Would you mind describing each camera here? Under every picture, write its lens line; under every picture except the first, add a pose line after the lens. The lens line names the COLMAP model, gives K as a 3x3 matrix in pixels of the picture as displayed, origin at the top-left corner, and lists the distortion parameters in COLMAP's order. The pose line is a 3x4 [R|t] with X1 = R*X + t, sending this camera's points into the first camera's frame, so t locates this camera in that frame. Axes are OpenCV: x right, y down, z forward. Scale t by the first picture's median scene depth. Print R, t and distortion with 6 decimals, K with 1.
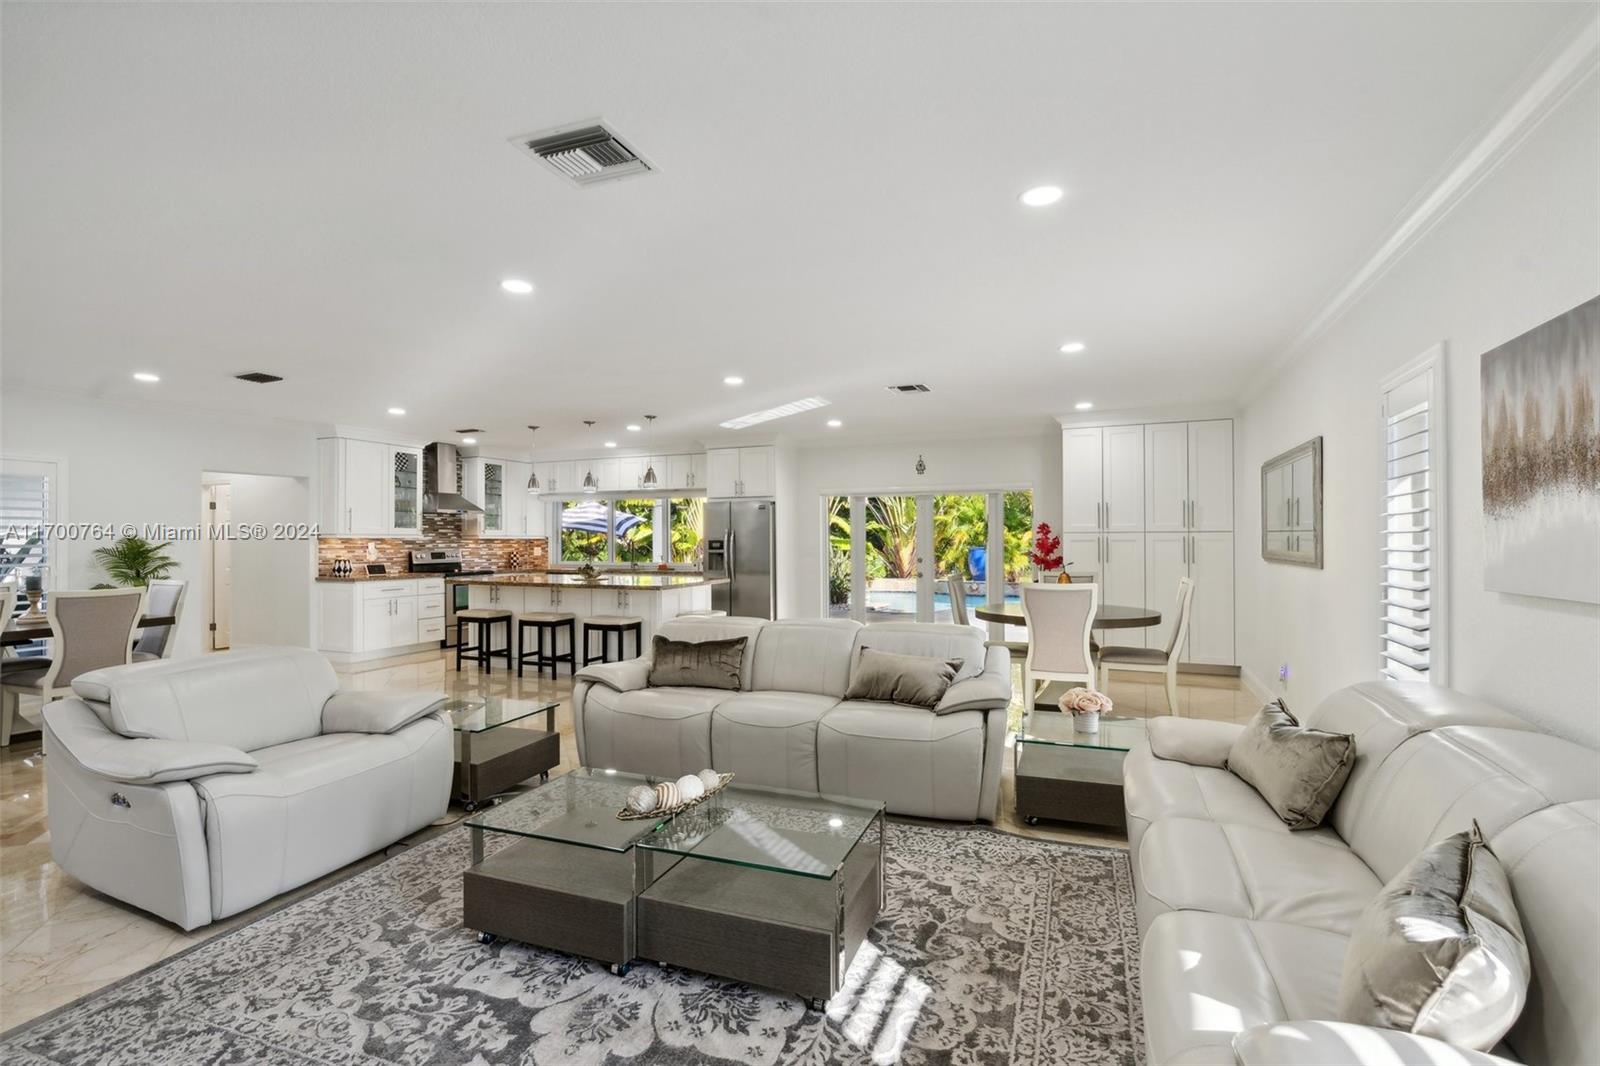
lens RADIAL K [[727.1, 0, 800.9], [0, 727.1, 539.3], [0, 0, 1]] dist [-0.006488, 0.001681]
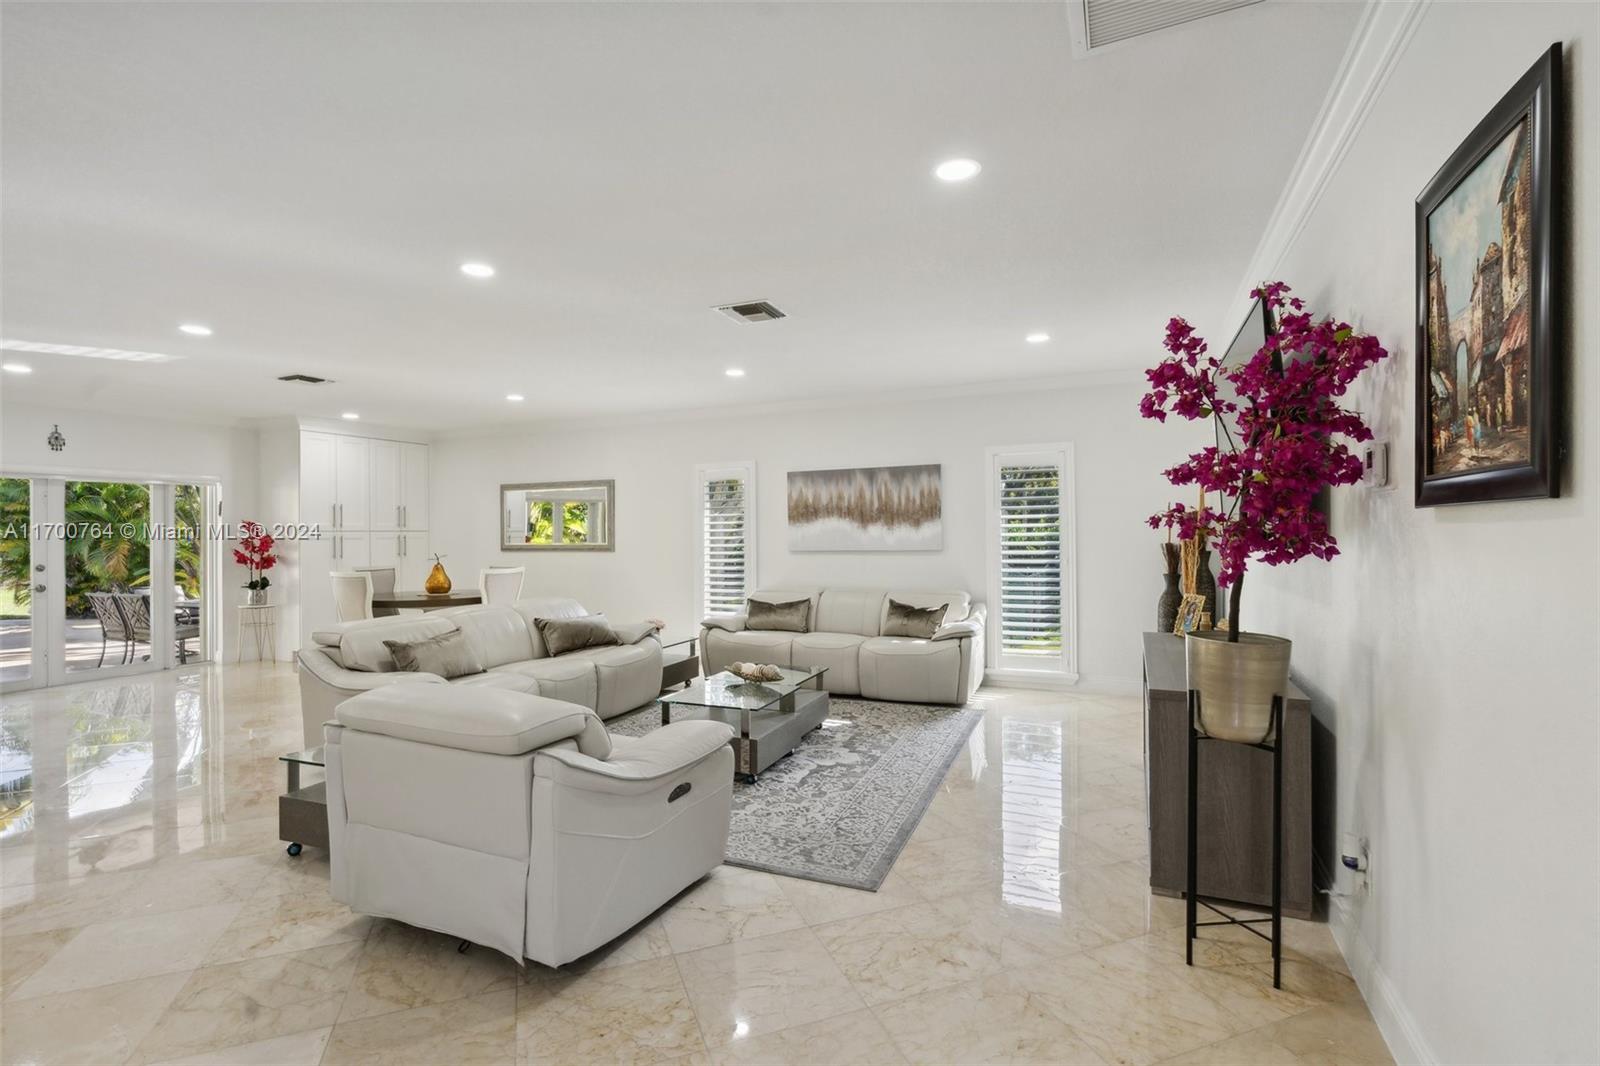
lens RADIAL K [[739.8, 0, 800.0], [0, 739.8, 533.0], [0, 0, 1]] dist [0.001862, 0.000573]
pose [[0.026181, 0.003842, 0.999650, -0.559112], [0.007004, 0.999967, -0.004027, 0.001921], [-0.999633, 0.007107, 0.026153, 0.228156]]
